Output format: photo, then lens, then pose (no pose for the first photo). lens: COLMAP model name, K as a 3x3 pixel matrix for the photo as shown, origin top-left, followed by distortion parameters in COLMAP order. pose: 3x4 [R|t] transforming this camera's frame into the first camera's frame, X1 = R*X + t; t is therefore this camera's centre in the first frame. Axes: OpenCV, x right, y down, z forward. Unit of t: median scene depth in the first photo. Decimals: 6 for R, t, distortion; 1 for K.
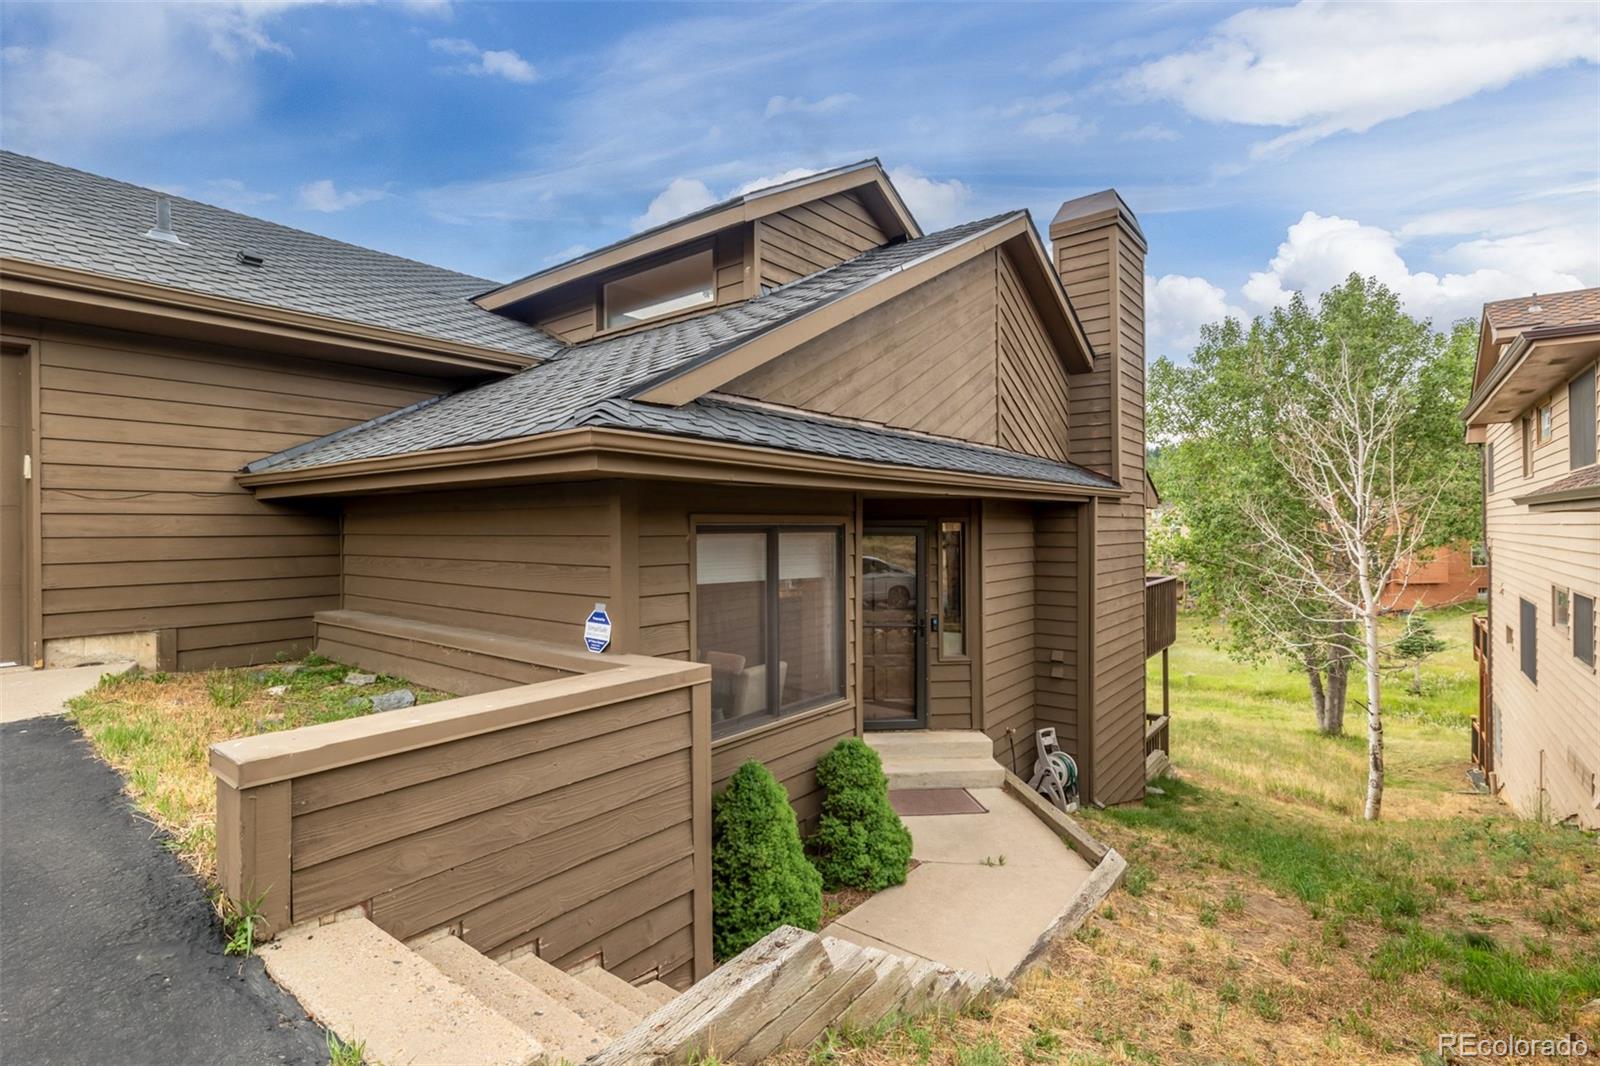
lens RADIAL K [[757.1, 0, 800.5], [0, 757.1, 530.1], [0, 0, 1]] dist [-0.004311, -0.000148]
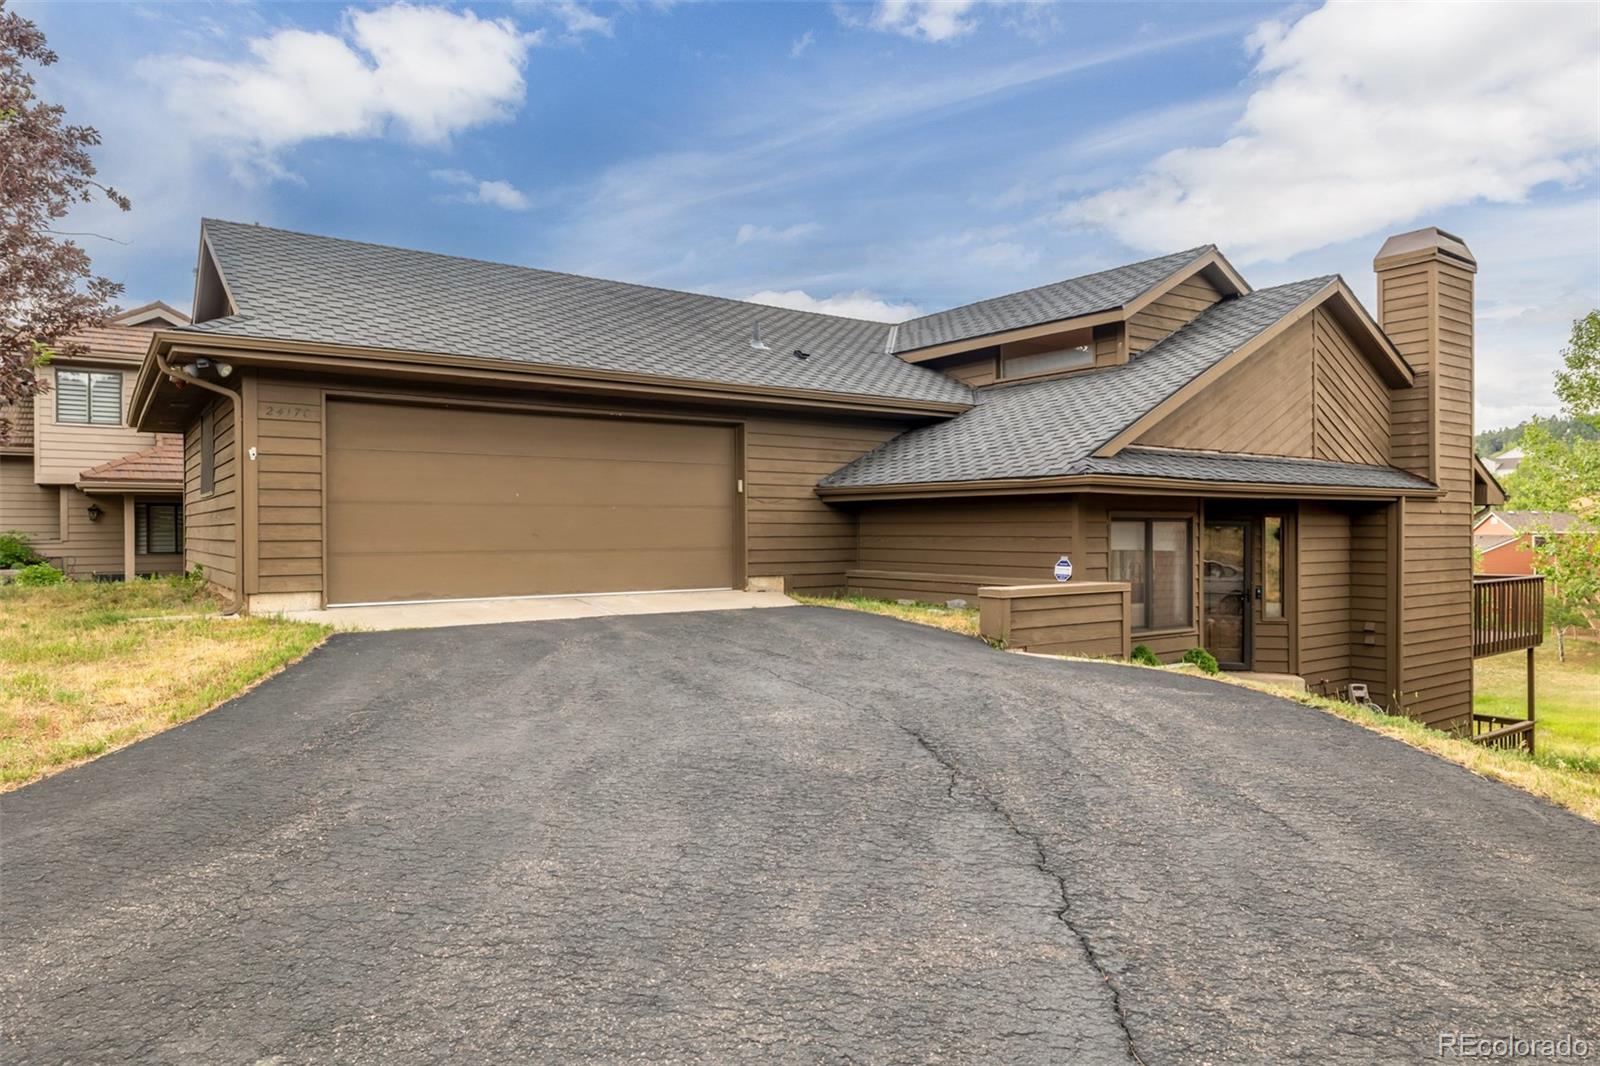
lens RADIAL K [[990.6, 0, 811.4], [0, 990.6, 530.0], [0, 0, 1]] dist [0.002409, -0.002866]
pose [[0.962467, 0.005144, -0.271349, -0.108746], [-0.005585, 0.999984, -0.000855, 0.018768], [0.271340, 0.002339, 0.962481, -0.900345]]
